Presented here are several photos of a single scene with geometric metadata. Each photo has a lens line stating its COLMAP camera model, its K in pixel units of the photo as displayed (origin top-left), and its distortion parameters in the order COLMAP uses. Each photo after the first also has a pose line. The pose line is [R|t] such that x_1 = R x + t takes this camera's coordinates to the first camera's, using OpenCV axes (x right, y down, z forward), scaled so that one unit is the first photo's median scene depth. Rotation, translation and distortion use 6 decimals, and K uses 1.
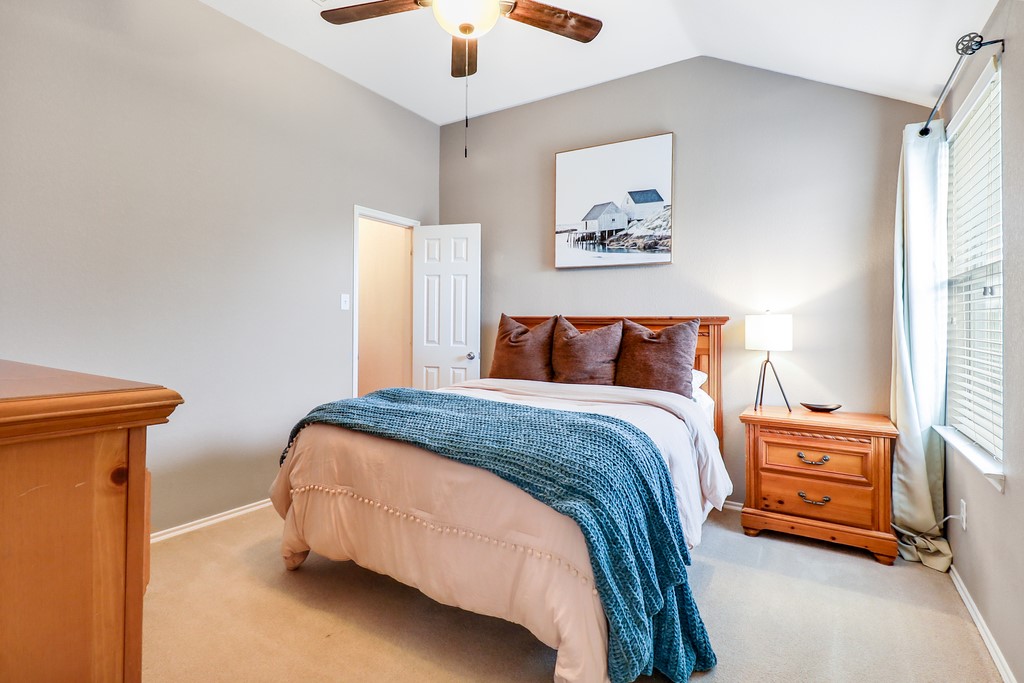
lens RADIAL K [[487.0, 0, 525.0], [0, 487.0, 315.7], [0, 0, 1]] dist [-0.001983, 0.000173]
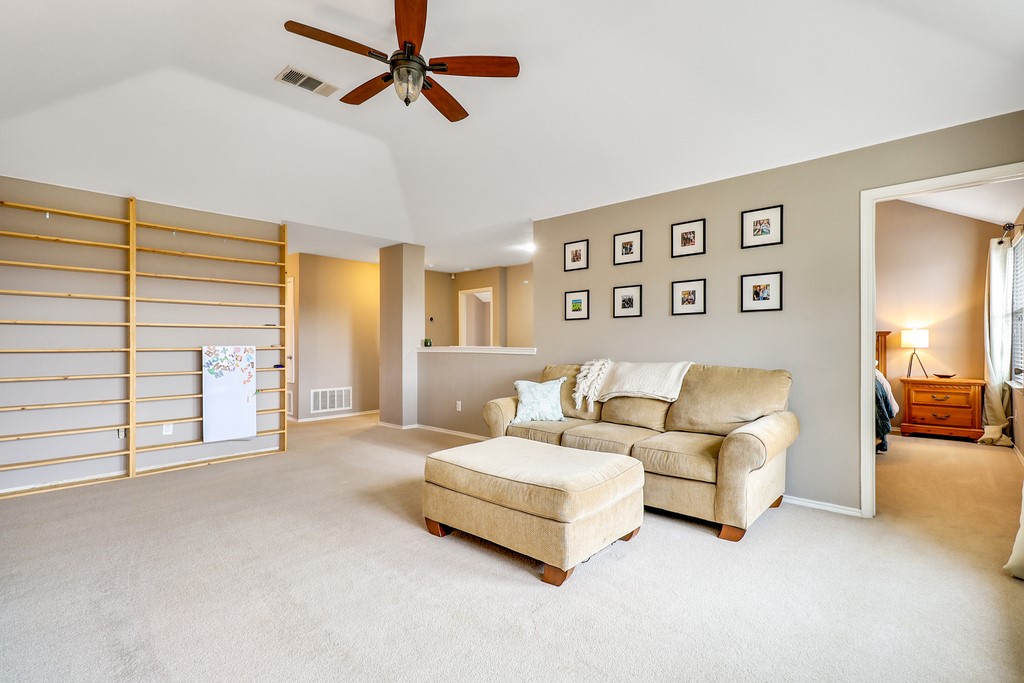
lens RADIAL K [[487.0, 0, 511.7], [0, 487.0, 345.5], [0, 0, 1]] dist [-0.001983, 0.000173]
pose [[0.982171, -0.008320, -0.187805, -0.837714], [0.010870, 0.999862, 0.012553, 0.021231], [0.187675, -0.014371, 0.982126, -1.418893]]
